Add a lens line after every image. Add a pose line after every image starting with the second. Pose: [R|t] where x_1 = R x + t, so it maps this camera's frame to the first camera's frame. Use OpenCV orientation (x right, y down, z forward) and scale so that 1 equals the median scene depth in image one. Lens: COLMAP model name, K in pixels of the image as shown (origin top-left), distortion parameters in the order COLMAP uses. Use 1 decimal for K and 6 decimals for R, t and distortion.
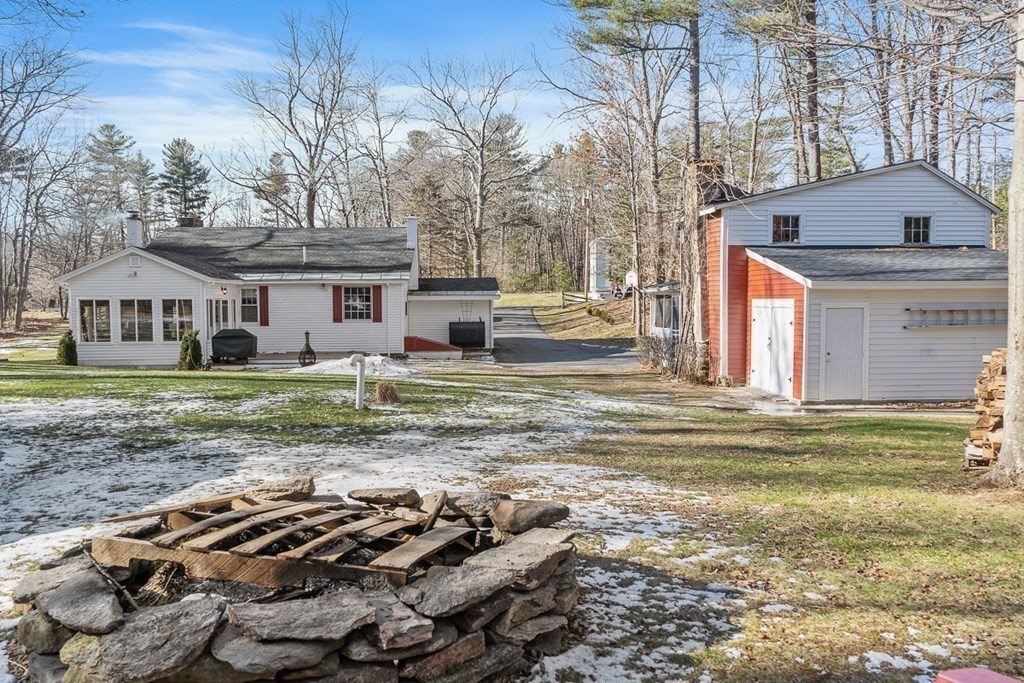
lens RADIAL K [[825.3, 0, 511.6], [0, 825.3, 344.1], [0, 0, 1]] dist [-0.011247, -0.002630]
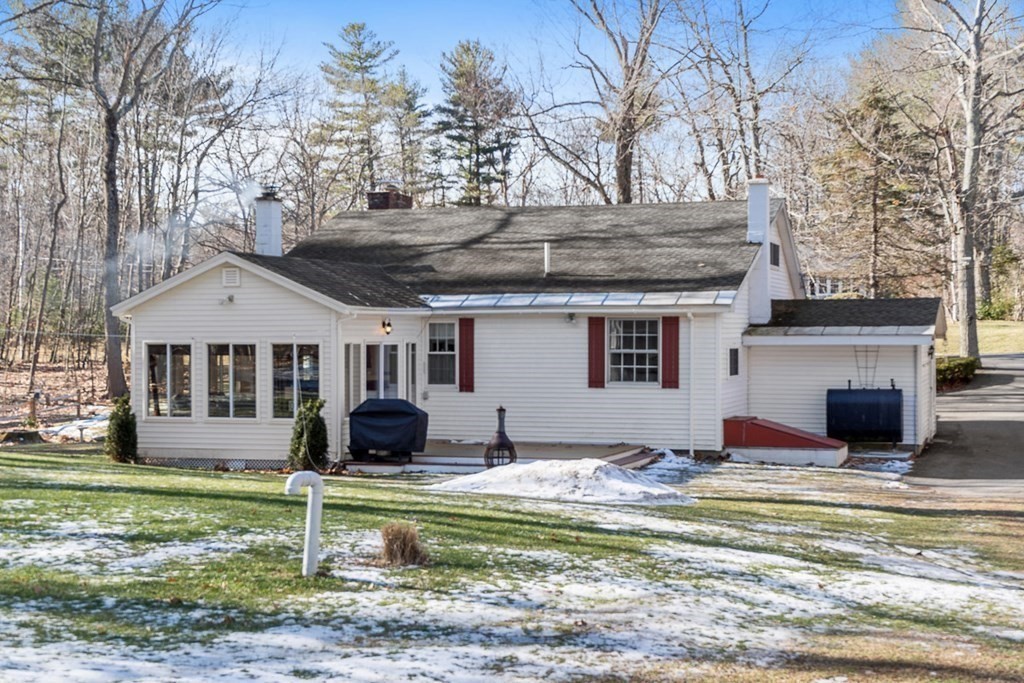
lens RADIAL K [[1625.8, 0, 512.3], [0, 1625.8, 341.1], [0, 0, 1]] dist [0.031898, 0.000000]
pose [[0.922770, 0.005700, -0.385309, 0.132007], [-0.022734, 0.998954, -0.039668, -0.013150], [0.384680, 0.045364, 0.921935, 0.028479]]
